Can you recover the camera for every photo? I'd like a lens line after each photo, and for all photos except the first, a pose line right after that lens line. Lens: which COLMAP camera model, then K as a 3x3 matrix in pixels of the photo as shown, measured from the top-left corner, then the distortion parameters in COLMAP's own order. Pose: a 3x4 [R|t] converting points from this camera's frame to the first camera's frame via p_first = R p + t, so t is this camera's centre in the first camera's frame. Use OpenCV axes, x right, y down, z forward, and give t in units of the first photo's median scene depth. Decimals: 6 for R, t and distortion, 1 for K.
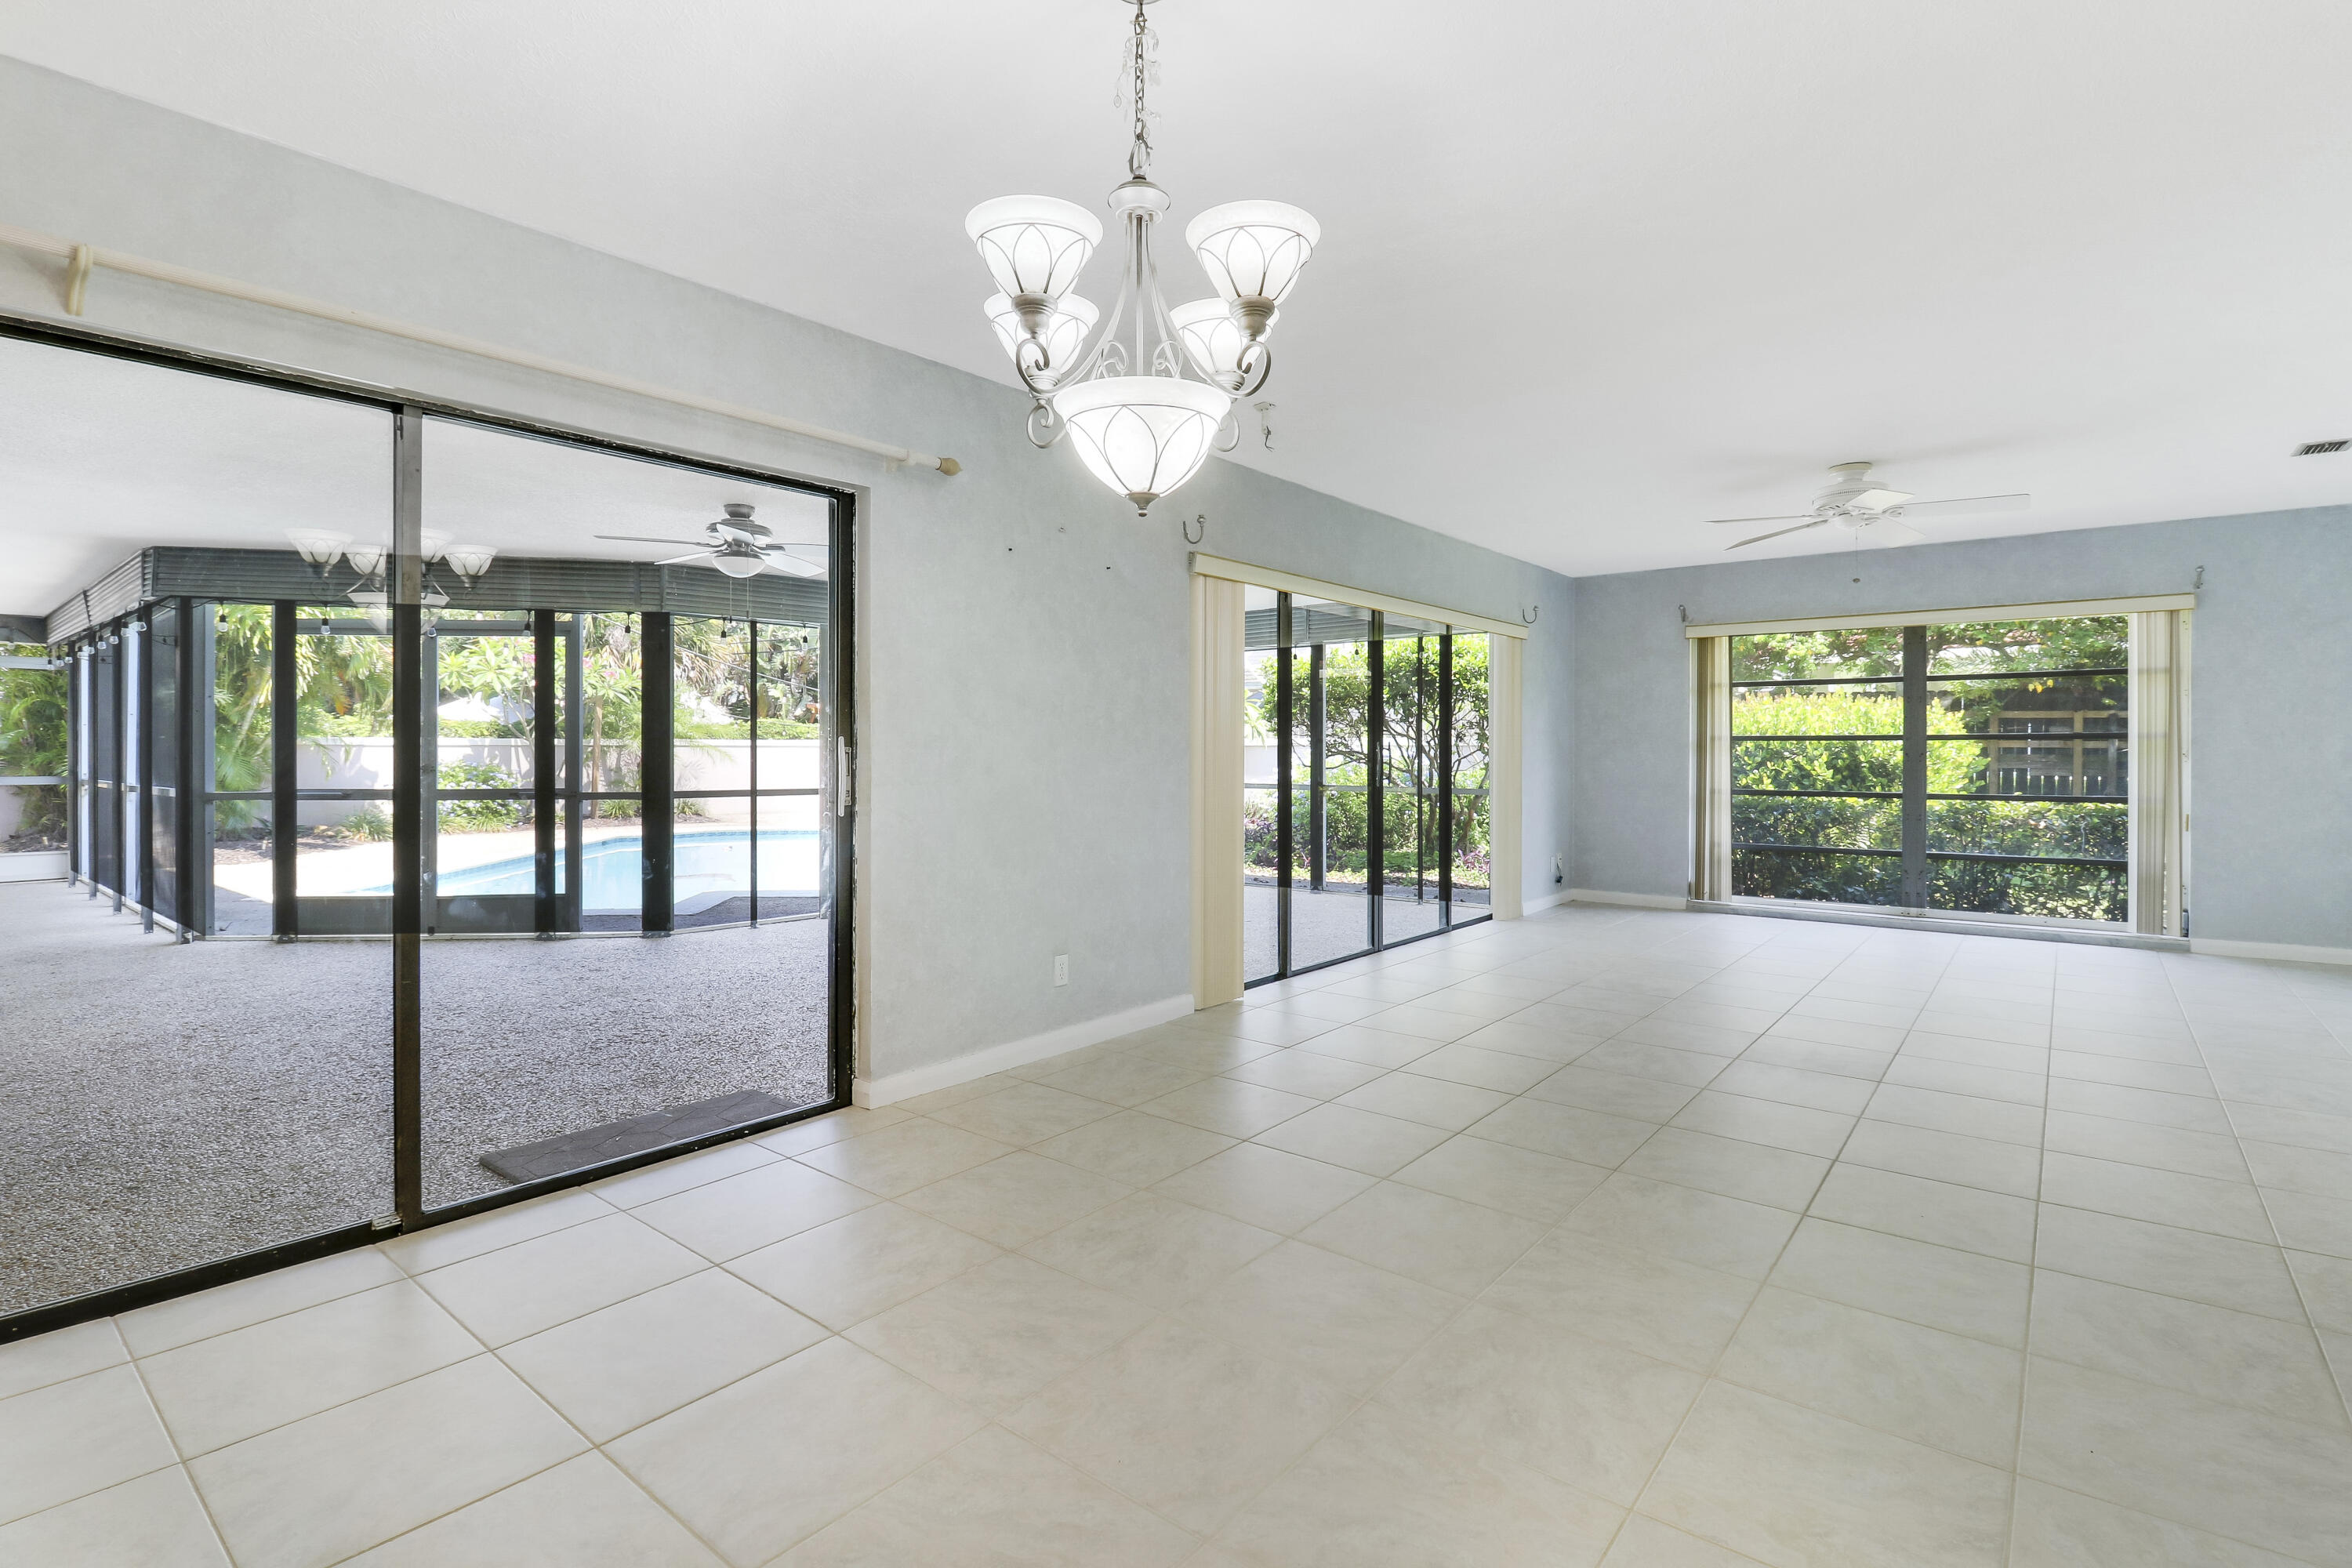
lens RADIAL K [[1112.4, 0, 1176.5], [0, 1112.4, 750.2], [0, 0, 1]] dist [-0.002970, -0.009904]
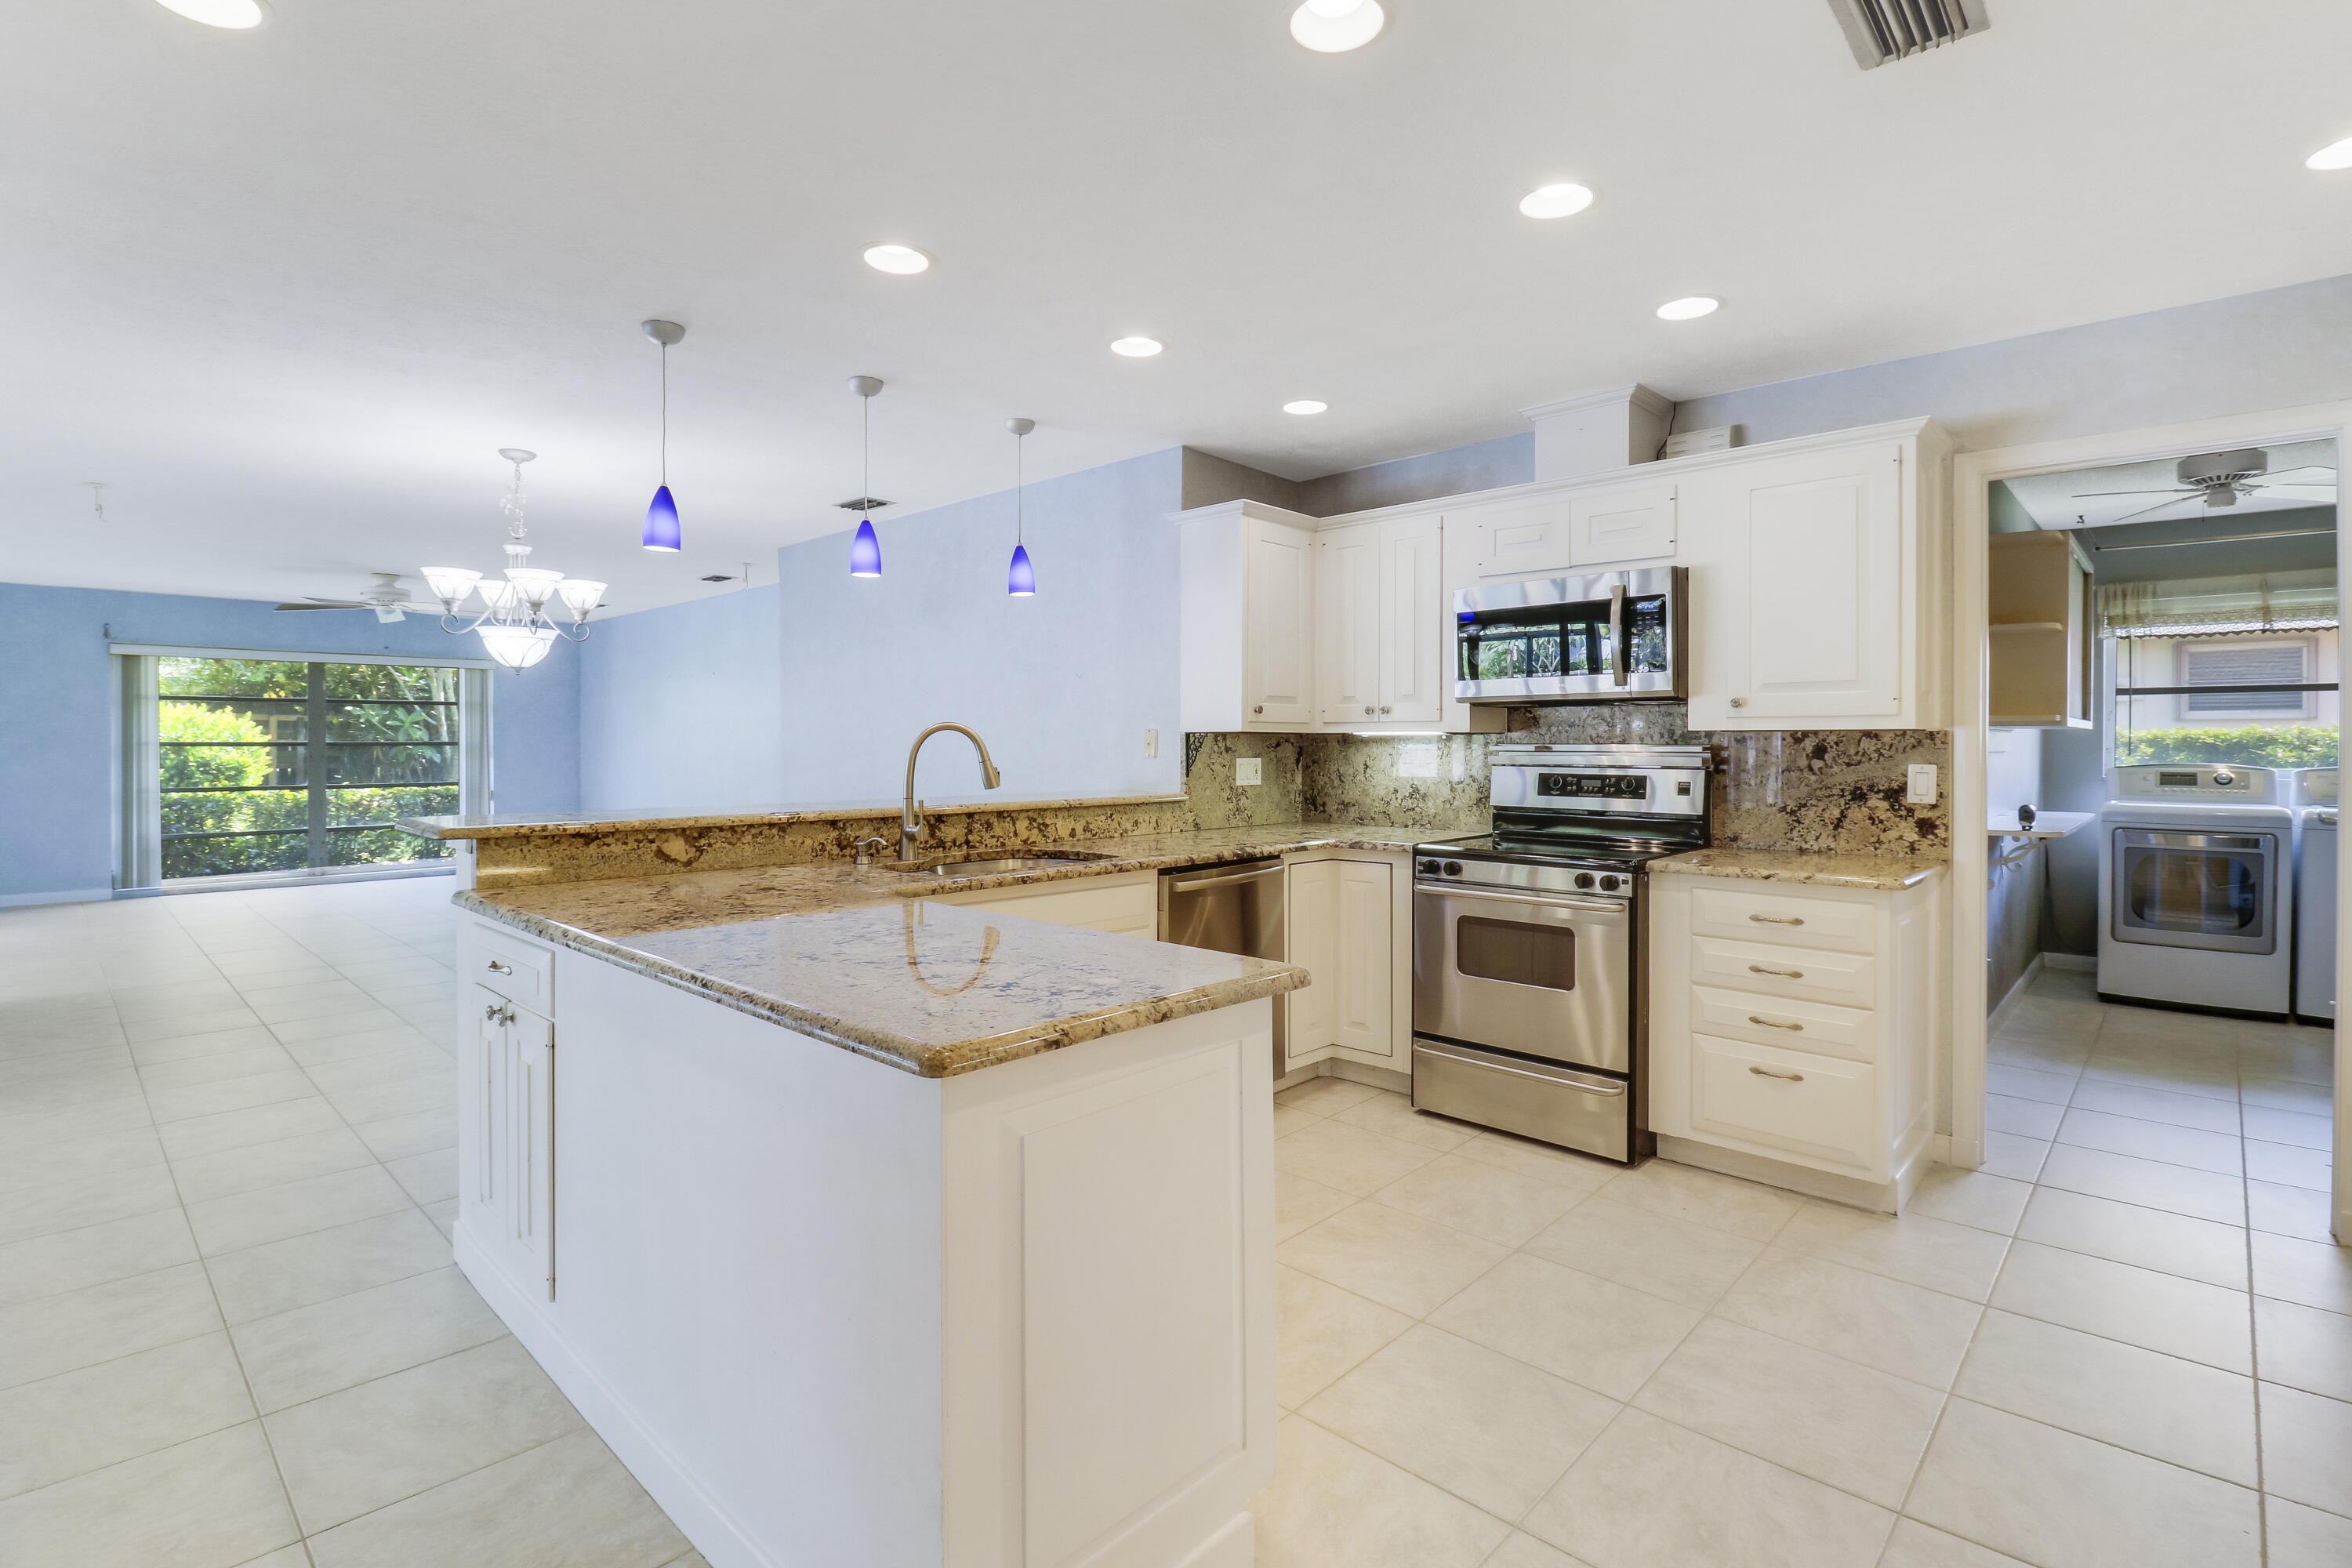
lens RADIAL K [[1112.4, 0, 1177.2], [0, 1112.4, 759.2], [0, 0, 1]] dist [-0.002970, -0.009904]
pose [[0.084222, -0.017774, 0.996288, -0.542517], [-0.001749, 0.999837, 0.017986, -0.017582], [-0.996445, -0.003257, 0.084178, -0.148549]]
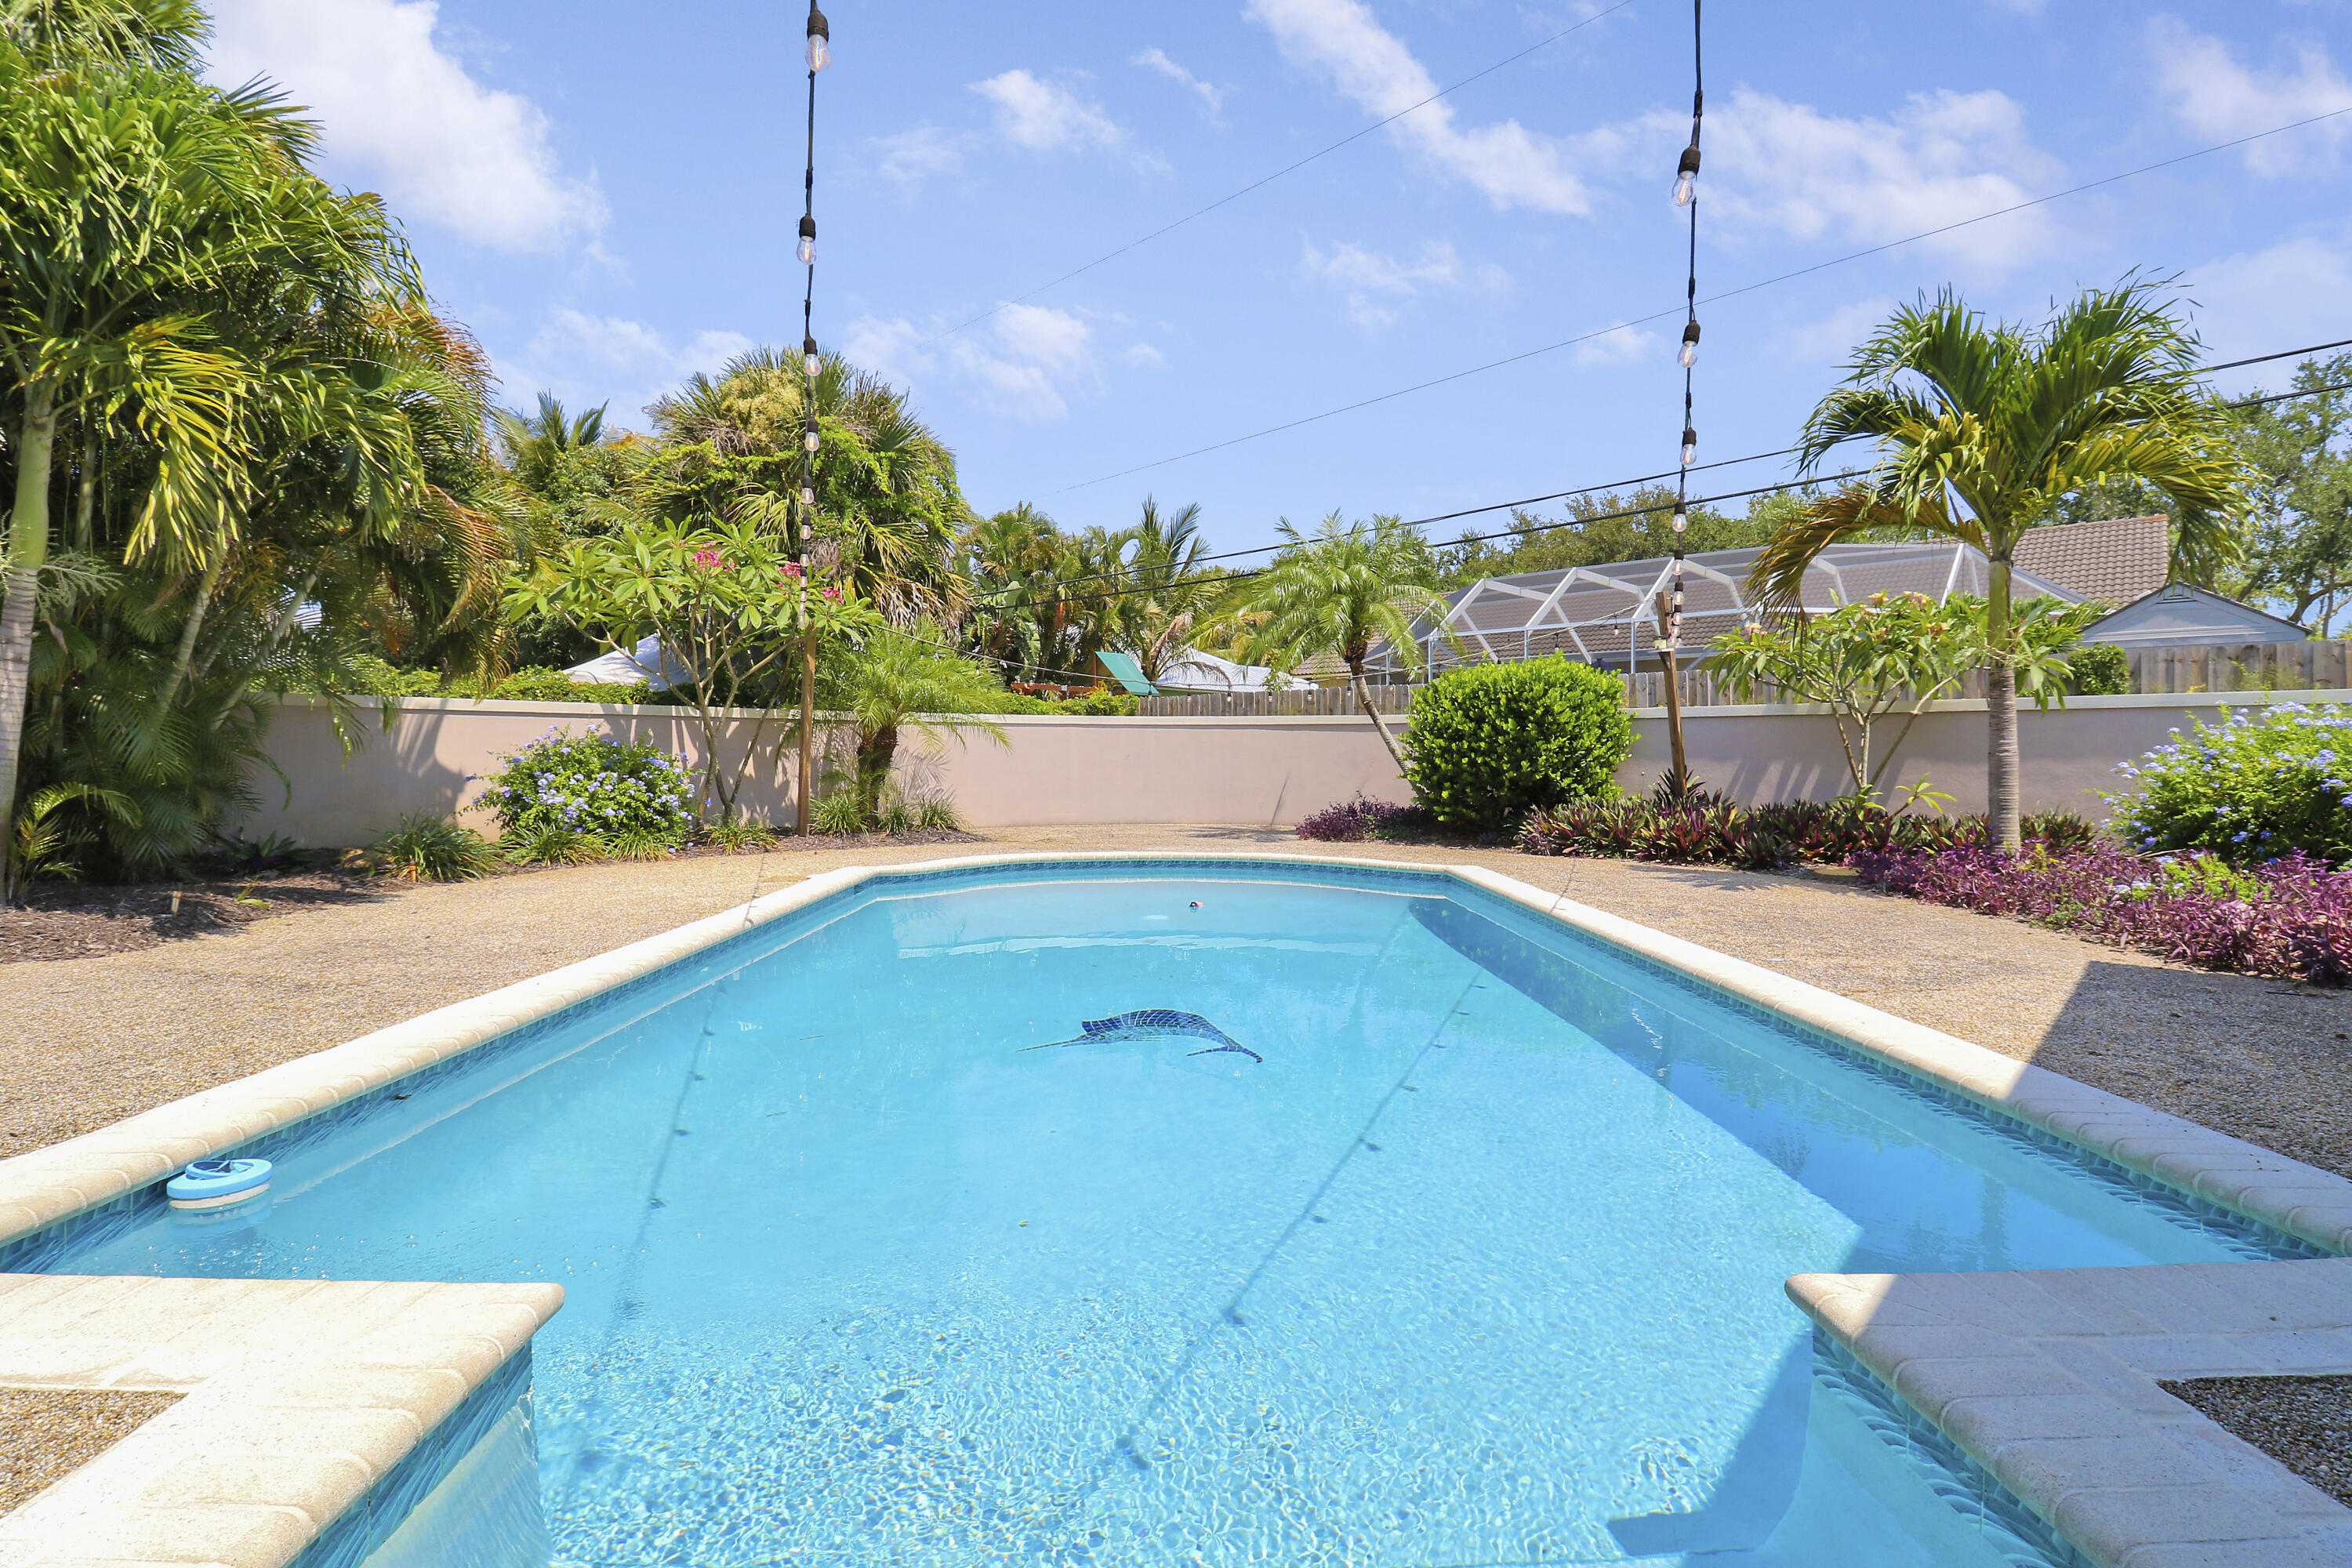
lens RADIAL K [[1094.4, 0, 1208.5], [0, 1094.4, 754.9], [0, 0, 1]] dist [-0.004508, 0.000038]
pose [[0.998176, 0.000997, -0.060371, -0.642459], [-0.000947, 0.999999, 0.000861, 0.040404], [0.060372, -0.000802, 0.998176, 0.996564]]
